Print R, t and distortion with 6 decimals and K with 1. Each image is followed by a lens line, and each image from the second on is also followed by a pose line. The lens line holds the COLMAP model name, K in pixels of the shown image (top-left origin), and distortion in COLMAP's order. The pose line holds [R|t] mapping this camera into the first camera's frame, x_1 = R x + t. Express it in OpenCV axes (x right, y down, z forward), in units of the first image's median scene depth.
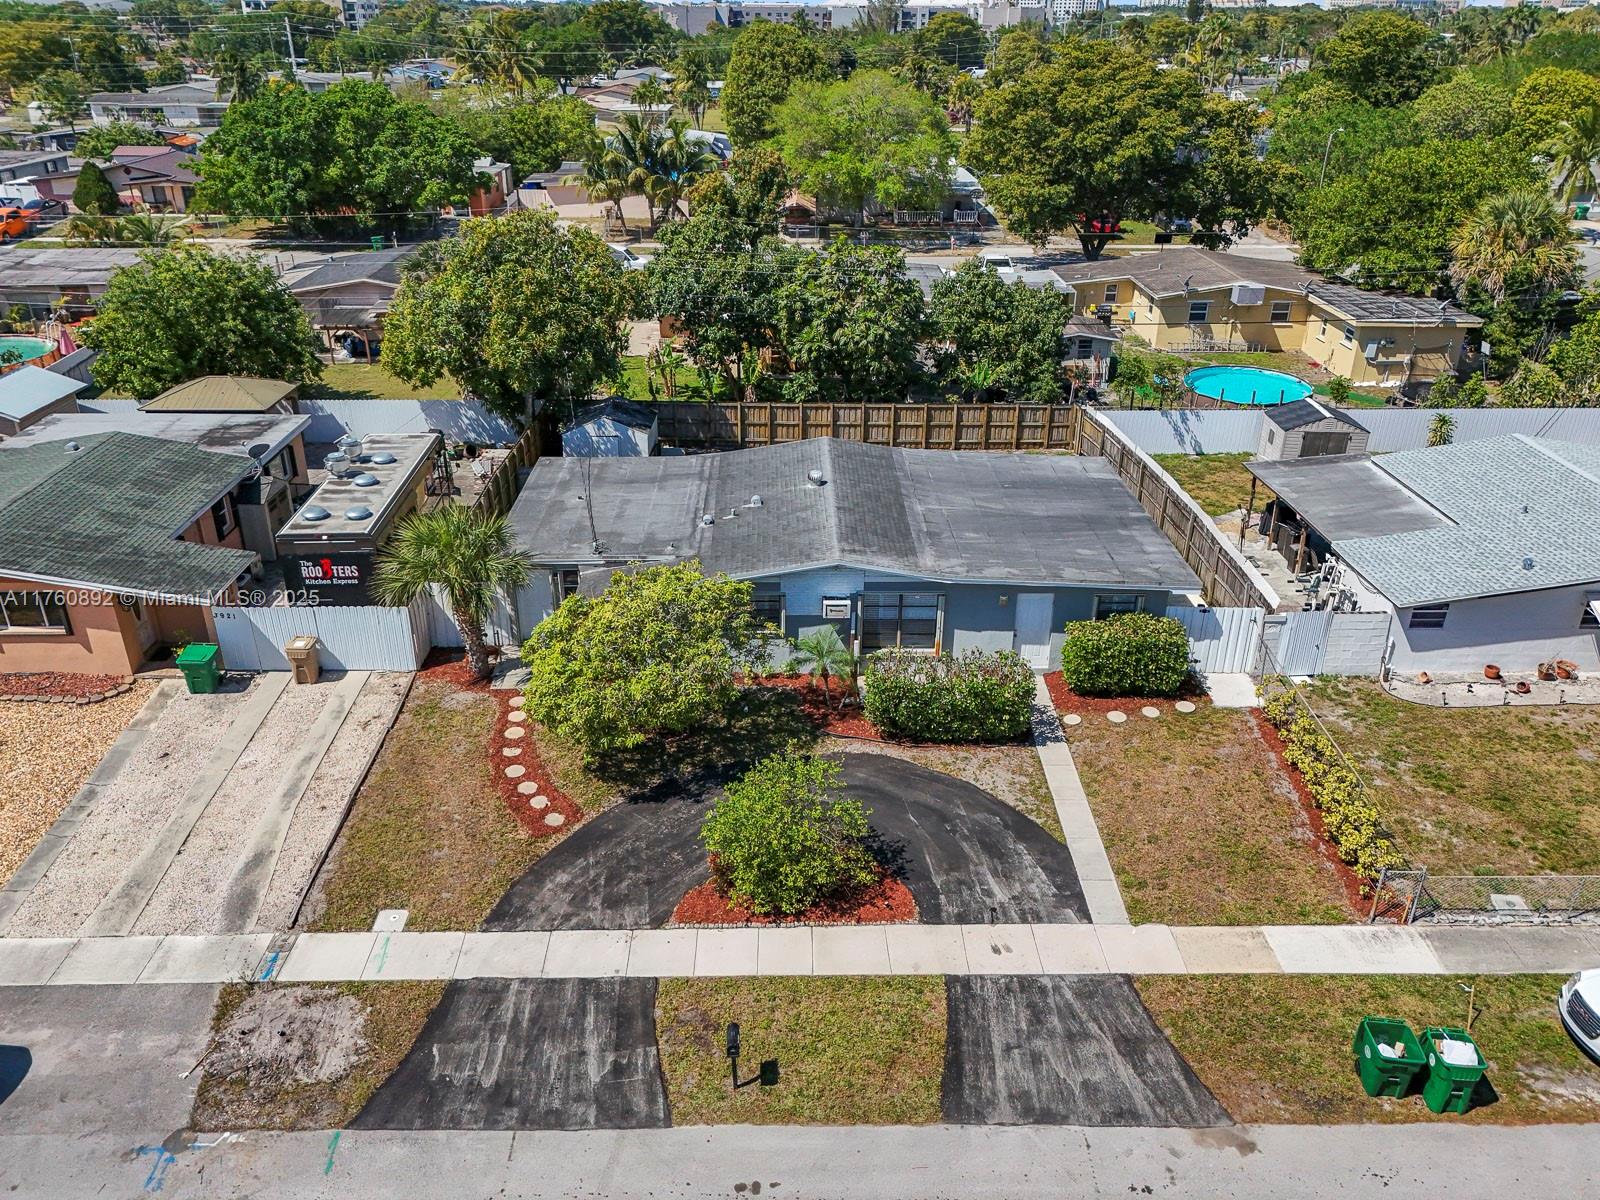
lens RADIAL K [[1192.8, 0, 801.6], [0, 1192.8, 588.8], [0, 0, 1]] dist [0.063931, -0.049587]
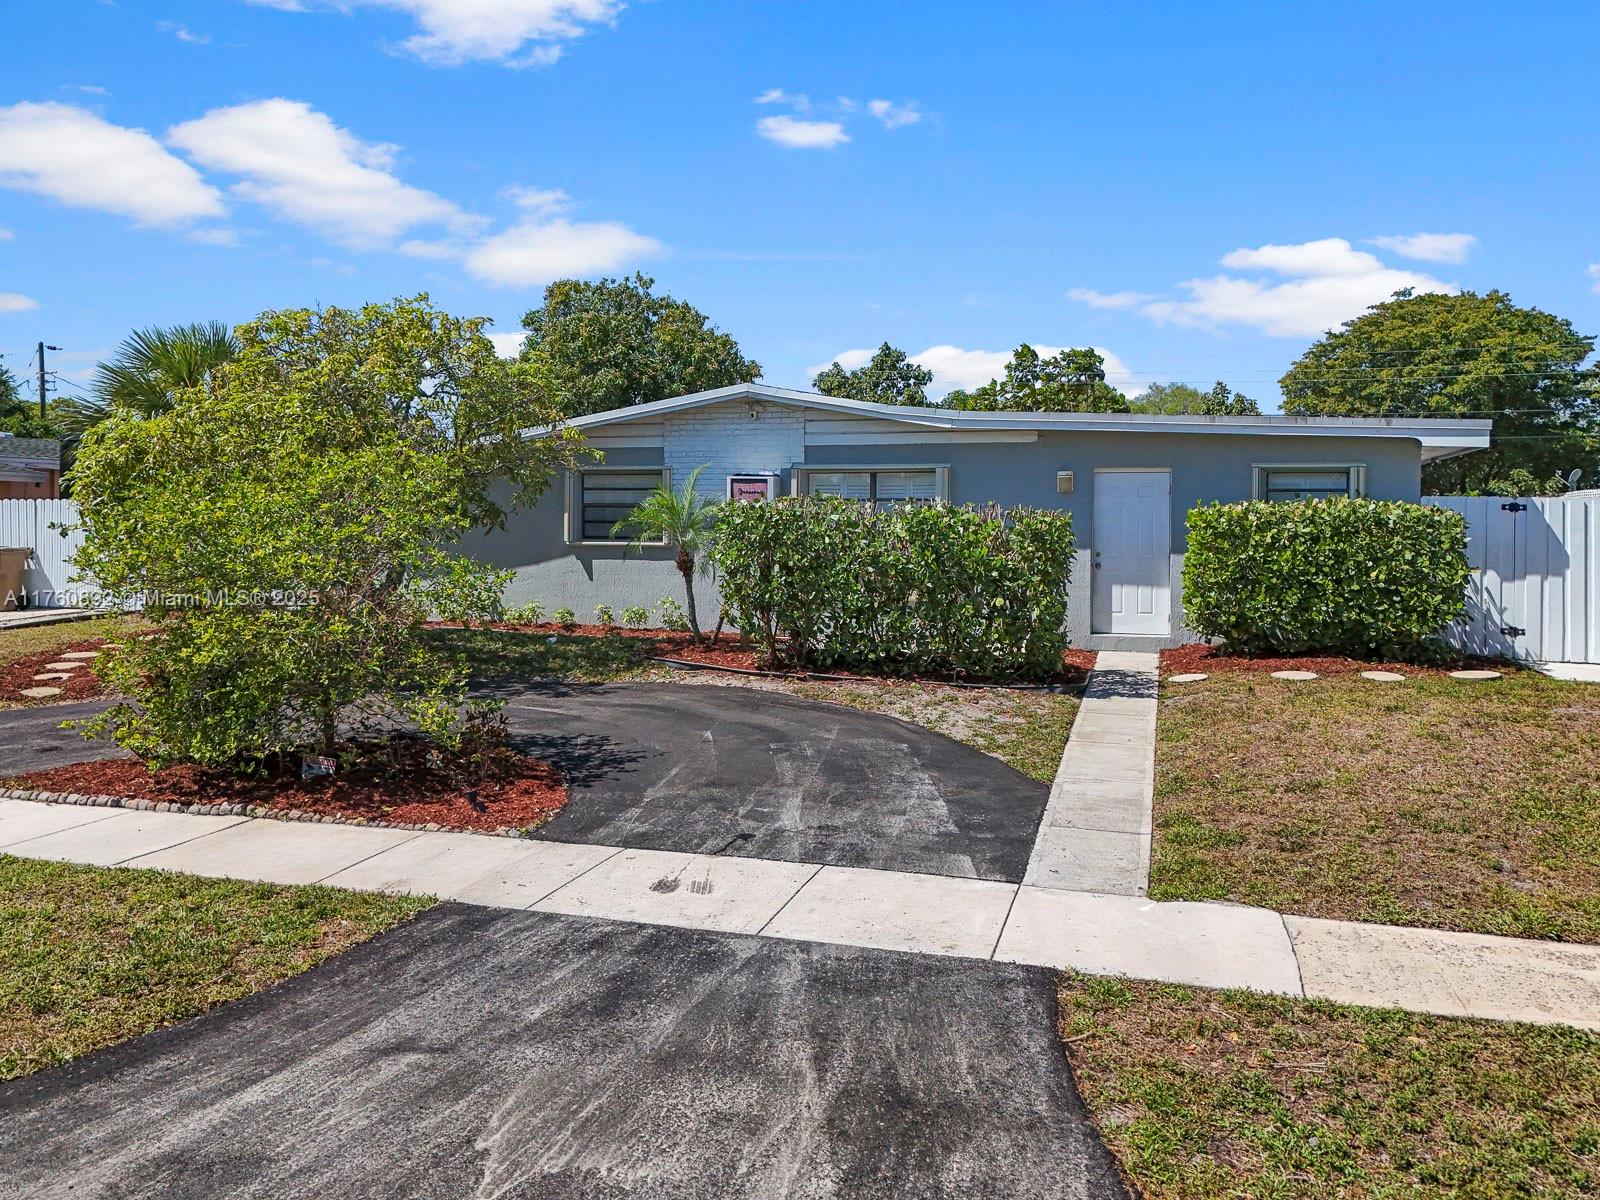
lens RADIAL K [[1192.8, 0, 788.7], [0, 1192.8, 589.7], [0, 0, 1]] dist [0.063931, -0.049587]
pose [[0.948438, 0.009563, -0.316818, 0.243178], [-0.133373, 0.918789, -0.371535, 0.284844], [0.287536, 0.394633, 0.872690, 0.586925]]
